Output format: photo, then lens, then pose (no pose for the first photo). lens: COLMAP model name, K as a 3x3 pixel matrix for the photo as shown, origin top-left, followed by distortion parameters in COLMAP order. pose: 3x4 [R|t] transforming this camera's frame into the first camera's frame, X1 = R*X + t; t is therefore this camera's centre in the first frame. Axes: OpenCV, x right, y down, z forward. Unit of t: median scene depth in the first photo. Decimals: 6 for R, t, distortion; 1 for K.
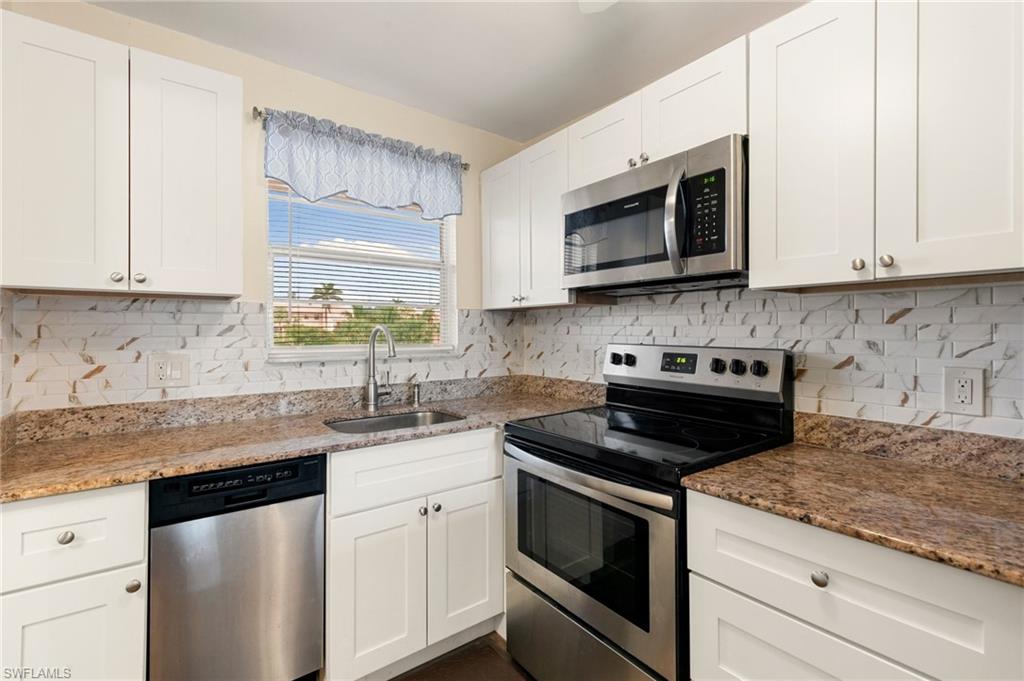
lens RADIAL K [[457.9, 0, 510.9], [0, 457.9, 331.7], [0, 0, 1]] dist [0.013208, -0.001156]
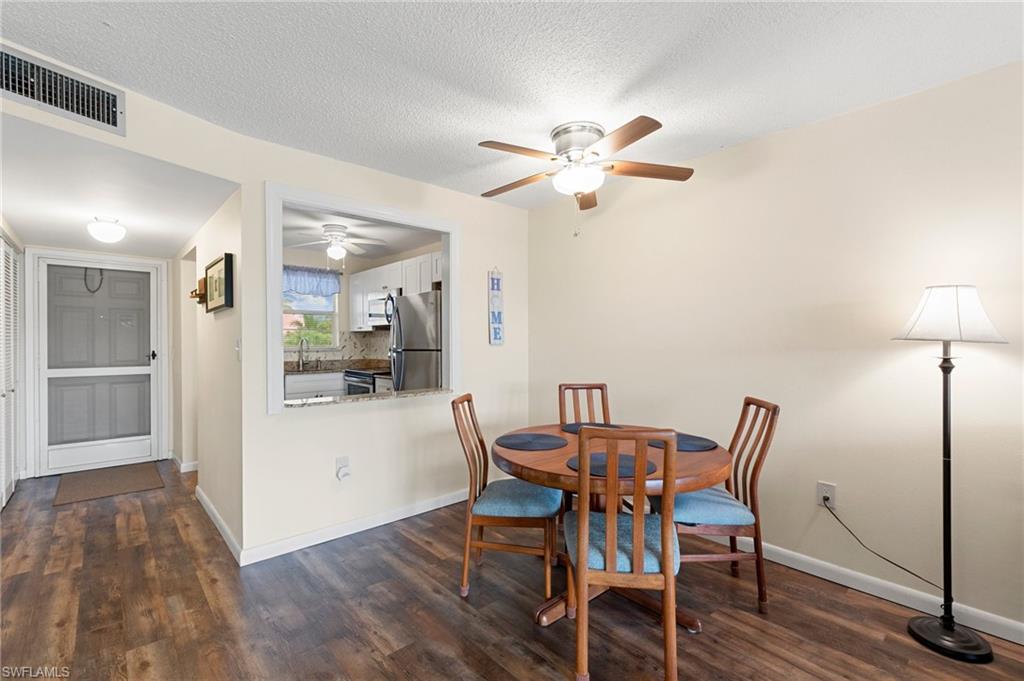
lens RADIAL K [[457.9, 0, 515.0], [0, 457.9, 346.3], [0, 0, 1]] dist [0.013208, -0.001156]
pose [[0.995299, -0.004825, 0.096728, 0.606233], [0.003571, 0.999907, 0.013128, 0.001719], [-0.096782, -0.012721, 0.995224, -1.595484]]
